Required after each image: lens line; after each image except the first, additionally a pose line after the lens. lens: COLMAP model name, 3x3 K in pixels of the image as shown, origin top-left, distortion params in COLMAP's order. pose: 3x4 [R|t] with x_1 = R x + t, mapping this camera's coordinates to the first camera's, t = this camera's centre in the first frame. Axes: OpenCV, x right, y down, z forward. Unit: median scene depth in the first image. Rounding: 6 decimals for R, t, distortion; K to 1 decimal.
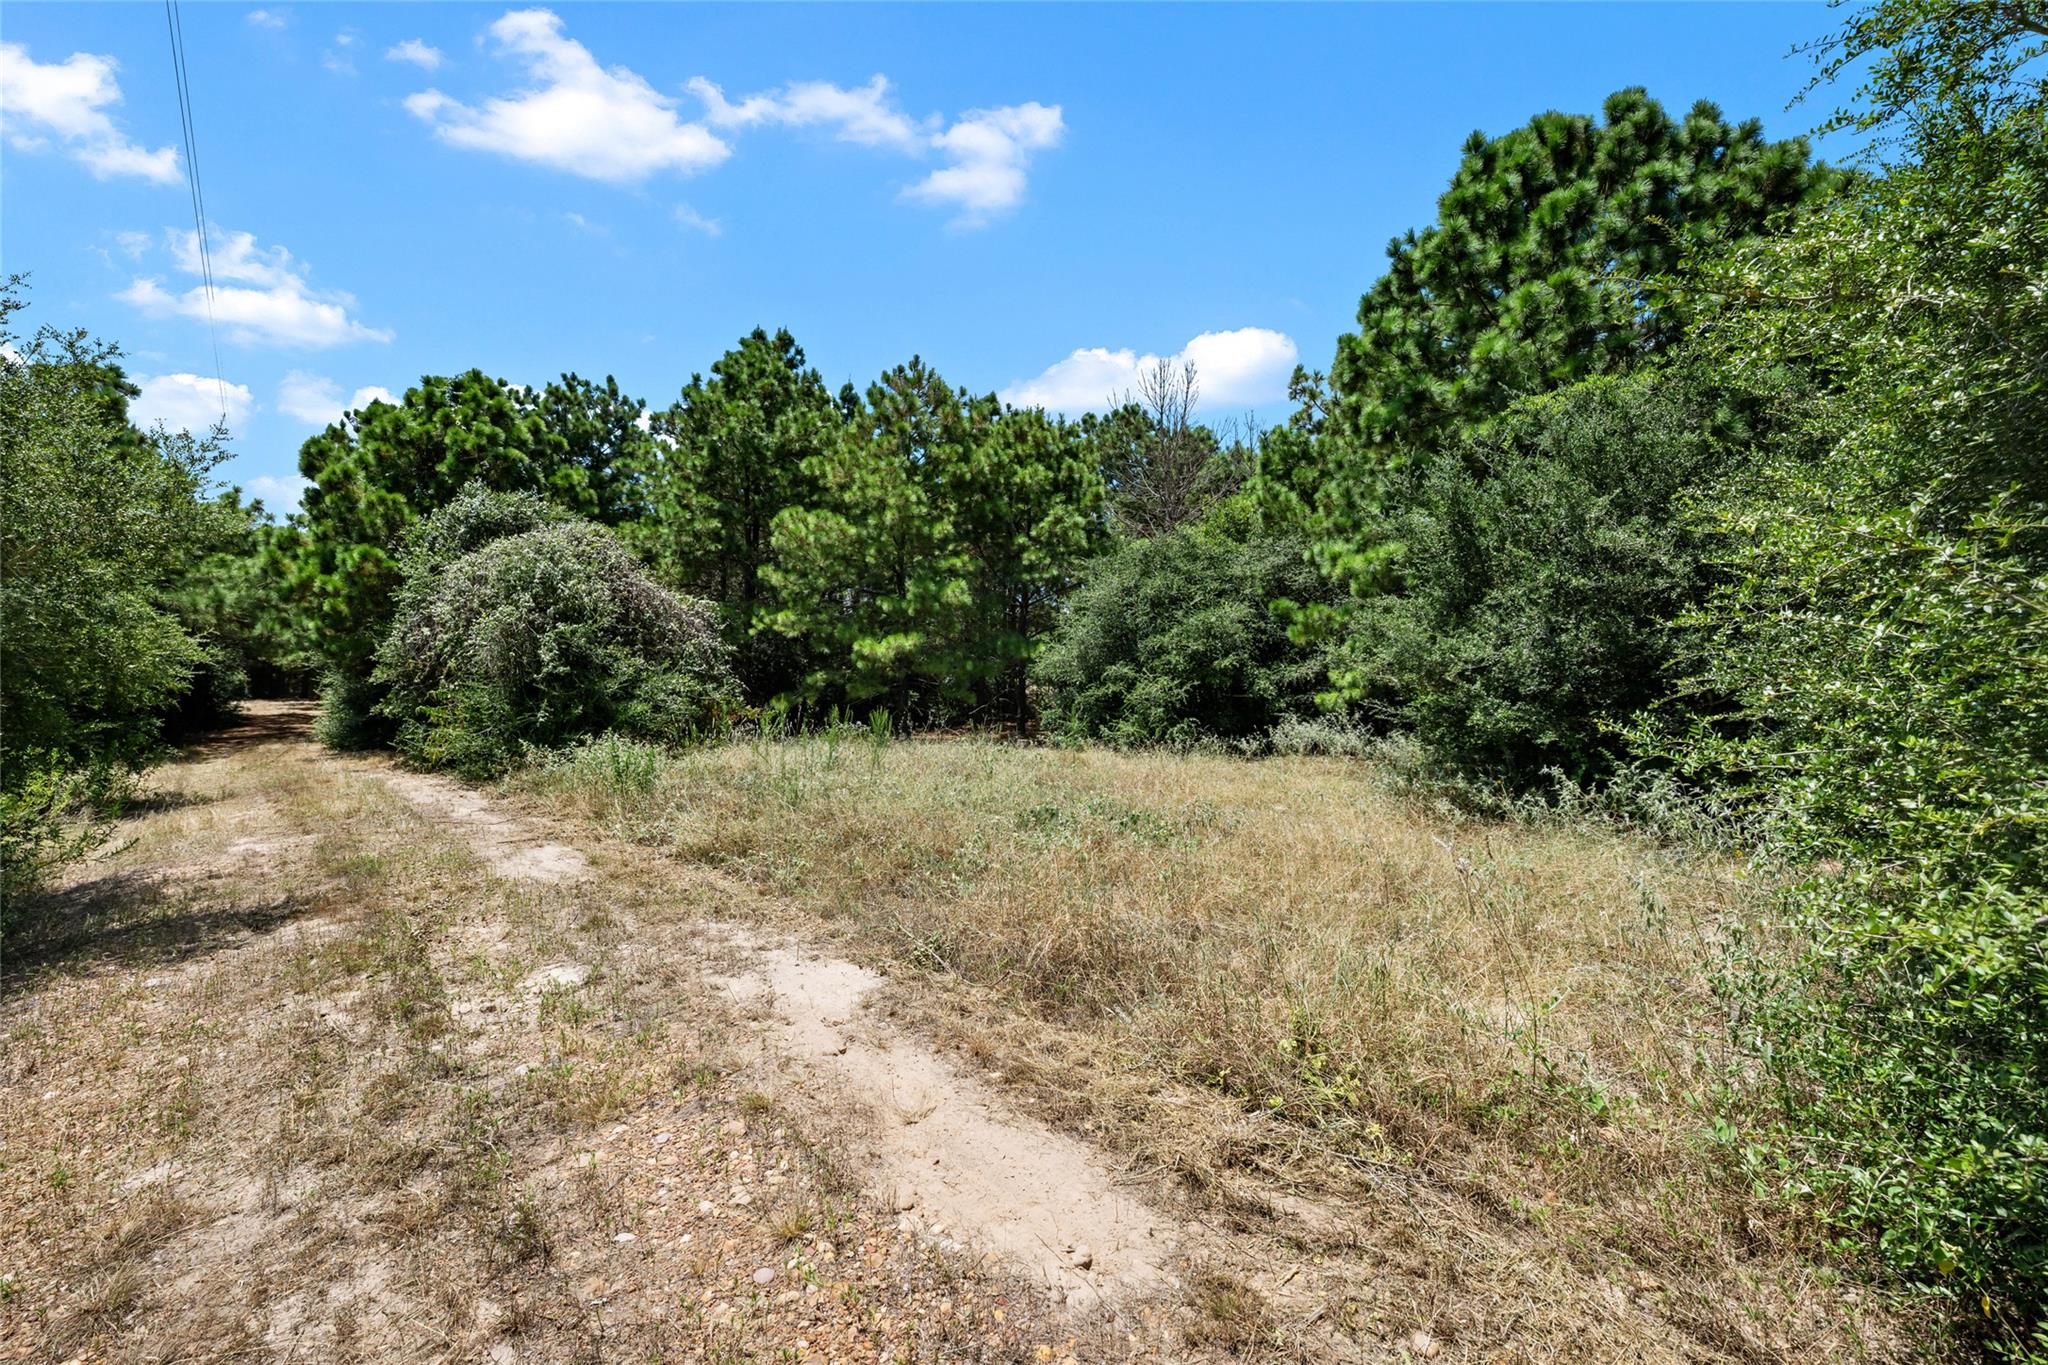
lens RADIAL K [[872.8, 0, 1025.6], [0, 872.8, 686.9], [0, 0, 1]] dist [-0.001860, 0.001285]
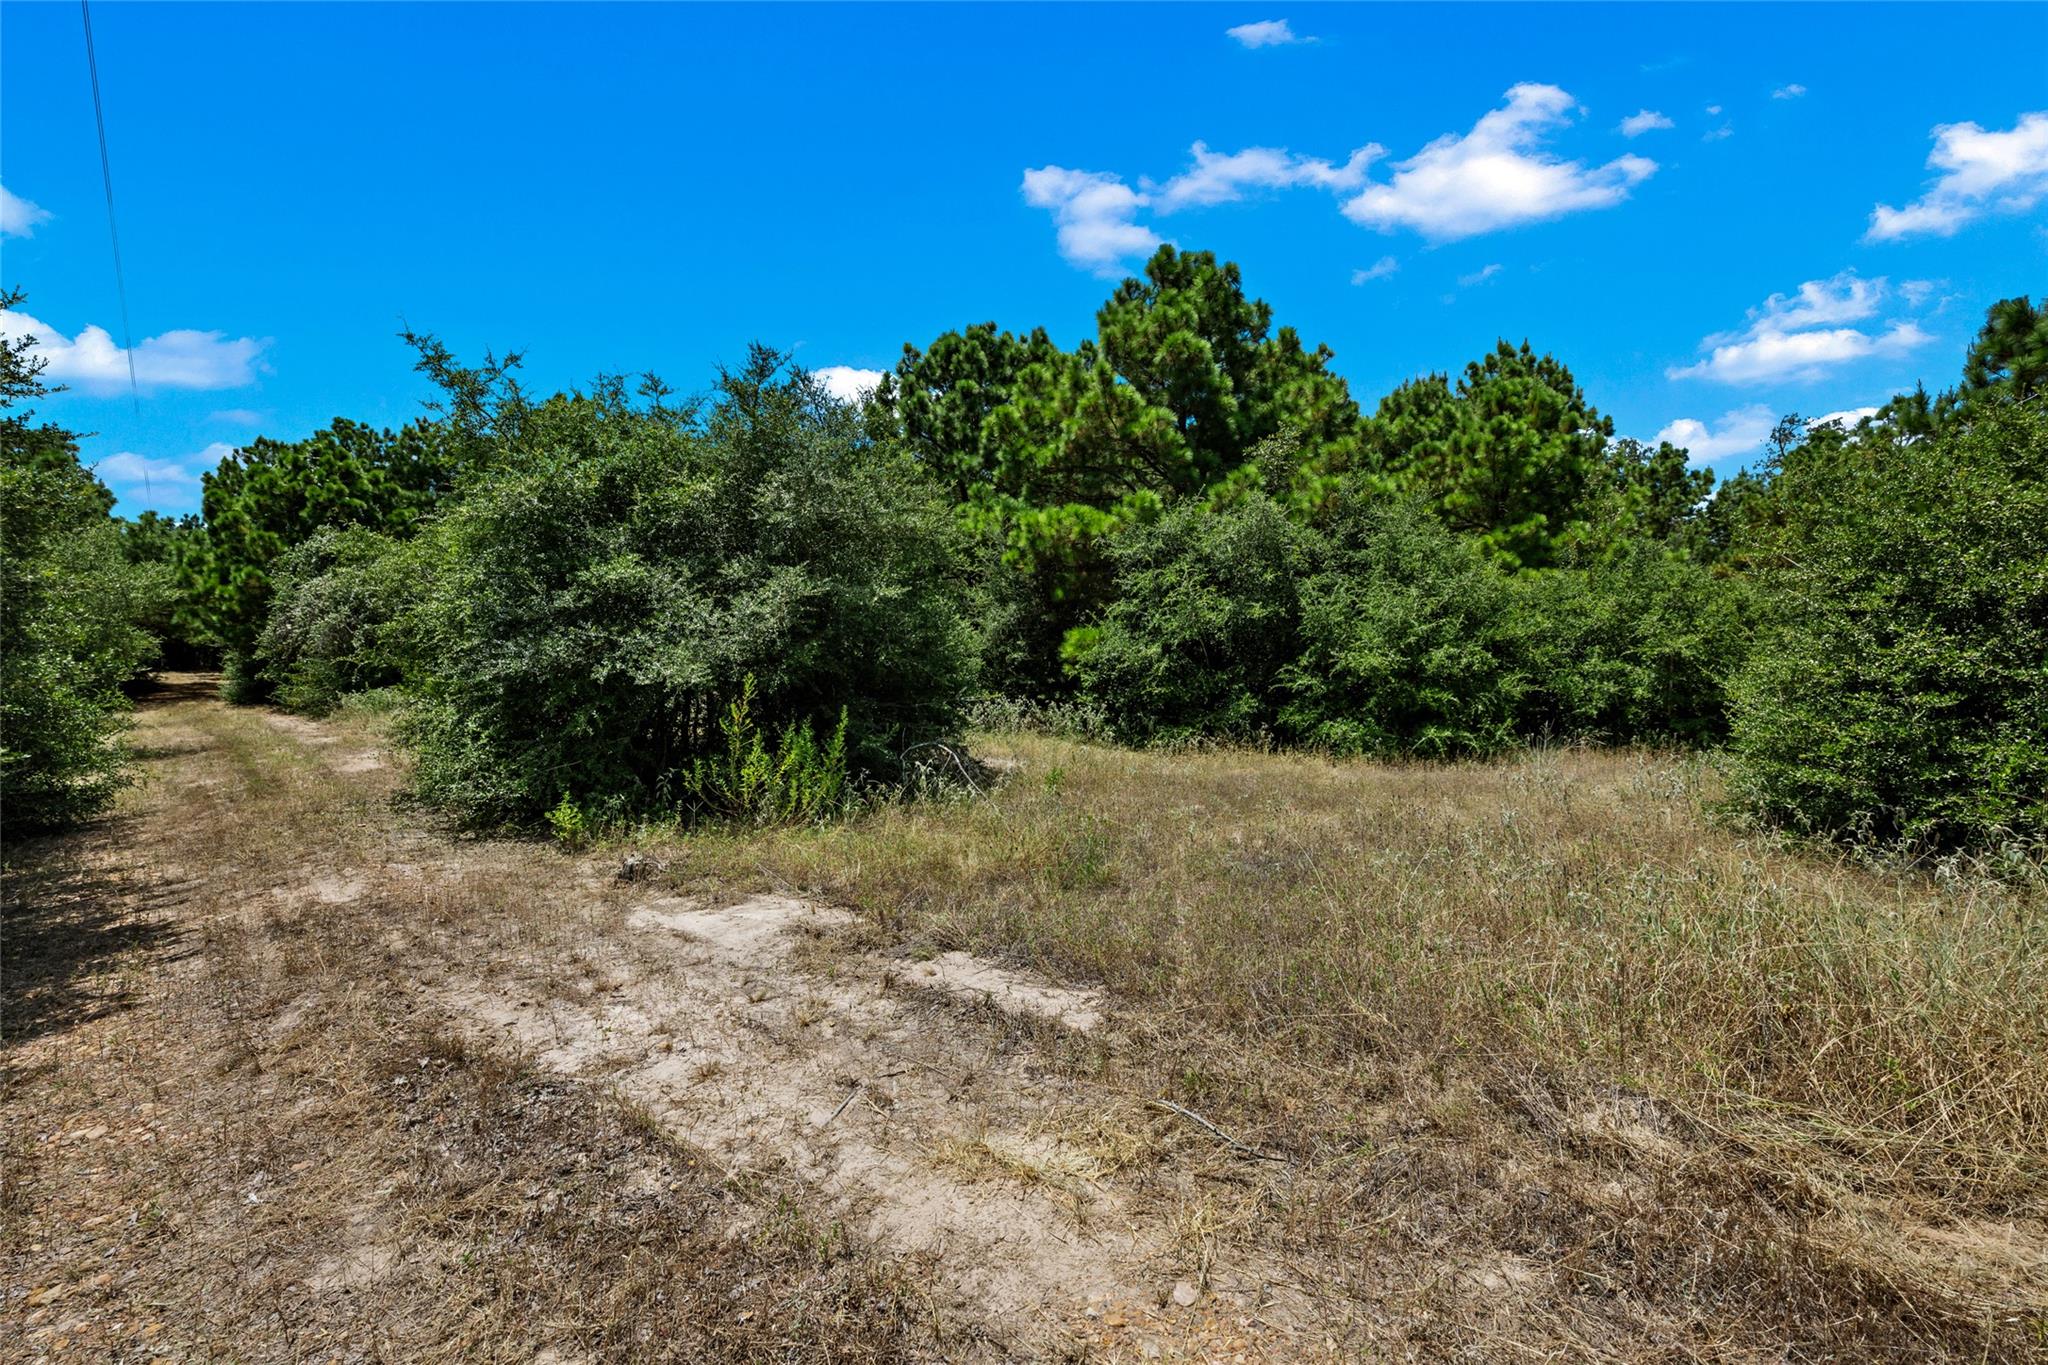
lens RADIAL K [[872.8, 0, 1022.3], [0, 872.8, 688.6], [0, 0, 1]] dist [-0.001860, 0.001285]
pose [[0.998498, -0.001587, 0.054760, 0.469486], [-0.000148, 0.999499, 0.031663, -0.000806], [-0.054783, -0.031623, 0.997997, -0.556325]]
